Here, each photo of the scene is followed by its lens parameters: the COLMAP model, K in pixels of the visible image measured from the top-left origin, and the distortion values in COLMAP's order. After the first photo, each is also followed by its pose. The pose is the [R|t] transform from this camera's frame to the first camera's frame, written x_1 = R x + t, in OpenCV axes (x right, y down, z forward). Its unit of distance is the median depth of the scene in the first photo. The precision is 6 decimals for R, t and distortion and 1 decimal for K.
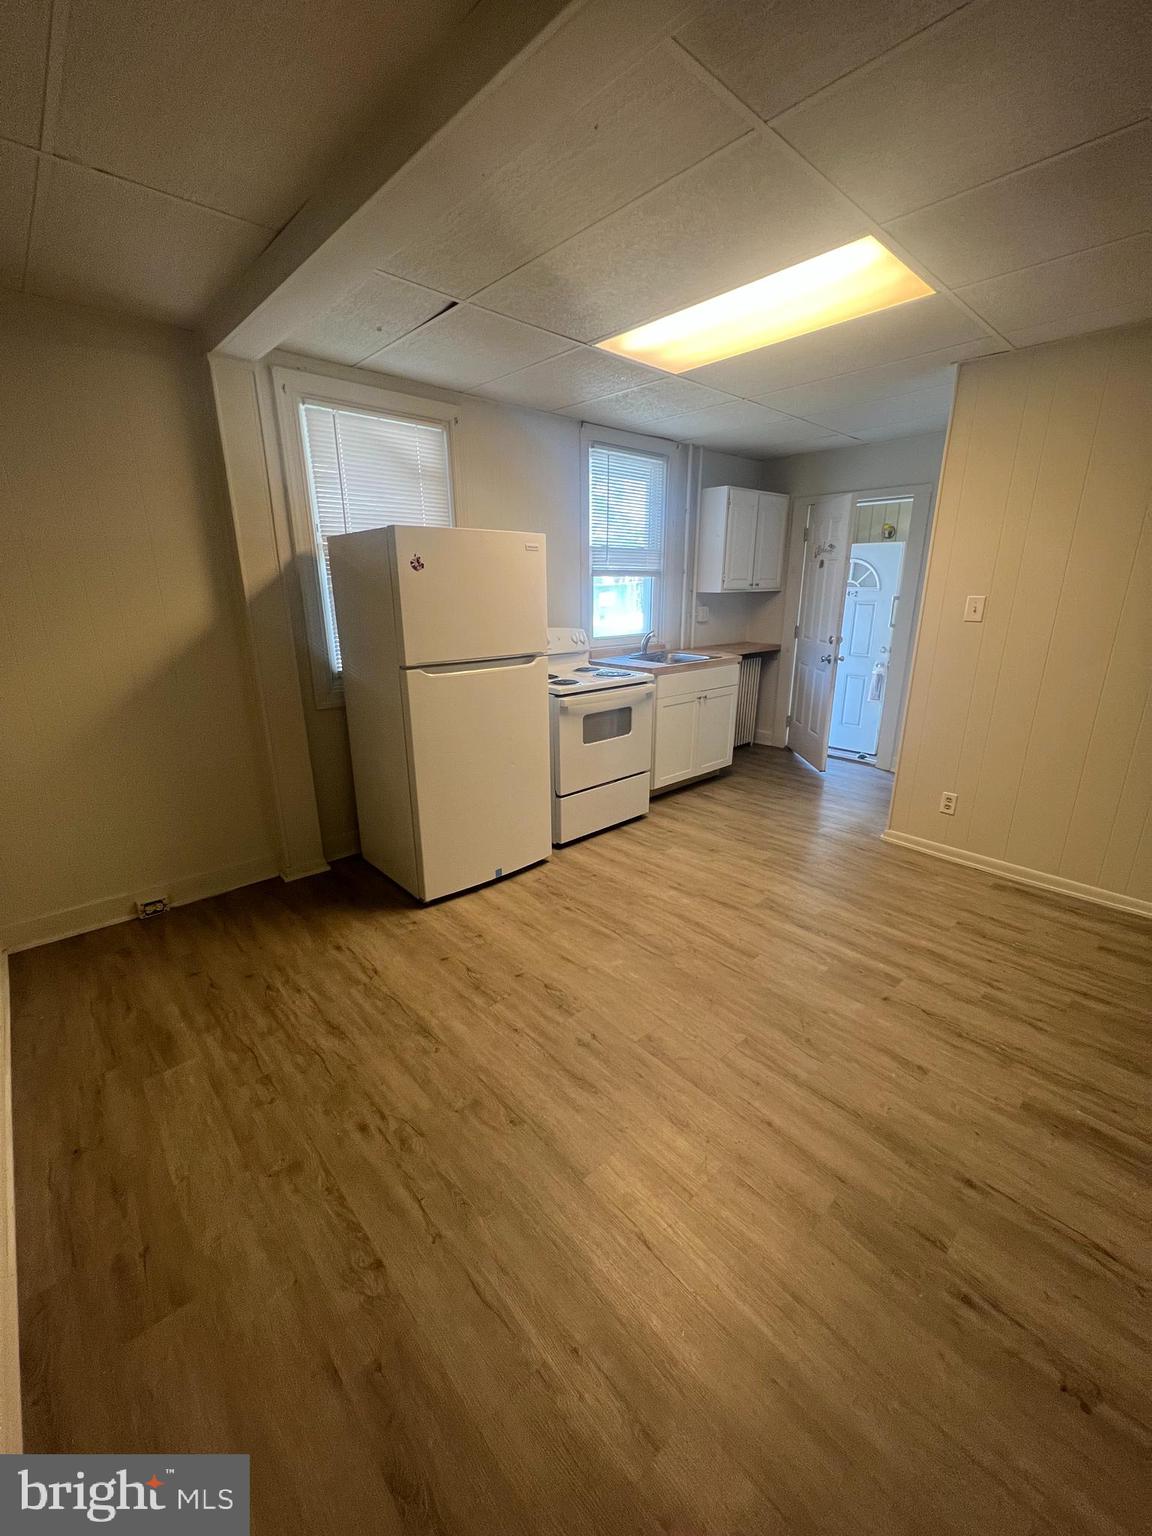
lens RADIAL K [[615.2, 0, 575.4], [0, 615.2, 768.9], [0, 0, 1]] dist [-0.004604, -0.000119]
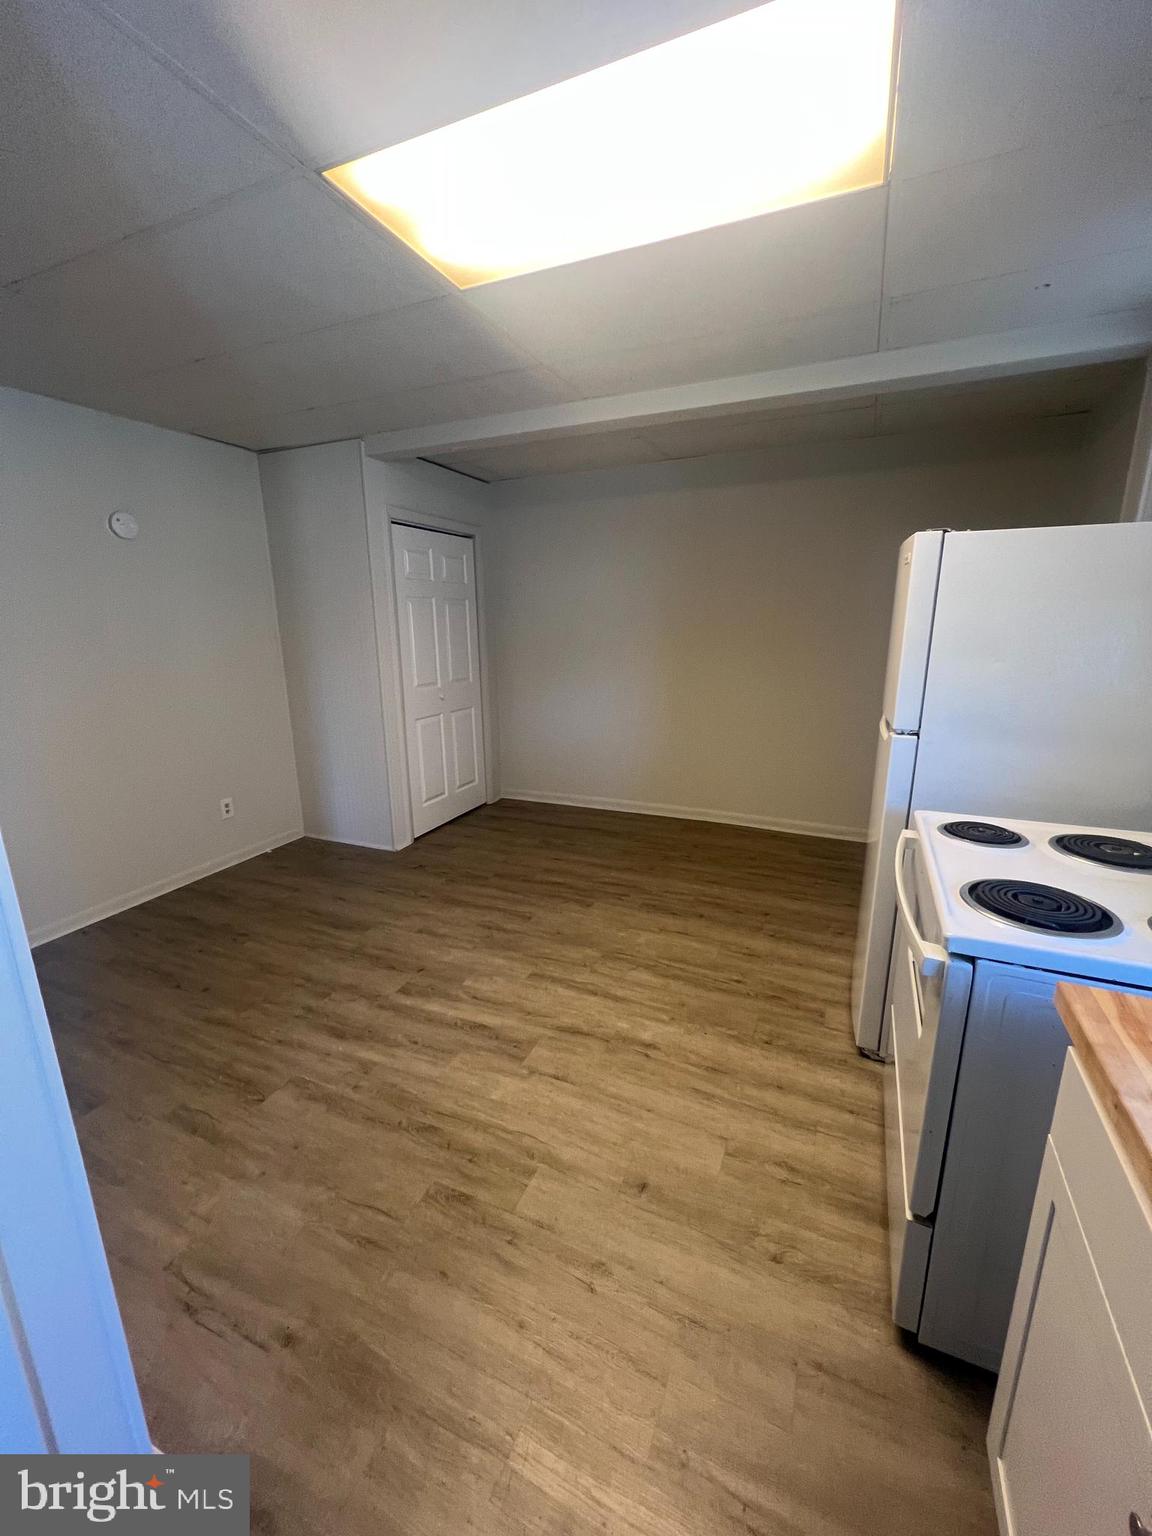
lens RADIAL K [[615.2, 0, 579.0], [0, 615.2, 767.3], [0, 0, 1]] dist [-0.004604, -0.000119]
pose [[-0.917393, 0.106542, -0.383455, 0.563168], [-0.101608, 0.868868, 0.484504, -0.498096], [0.384792, 0.483444, -0.786268, 1.636784]]
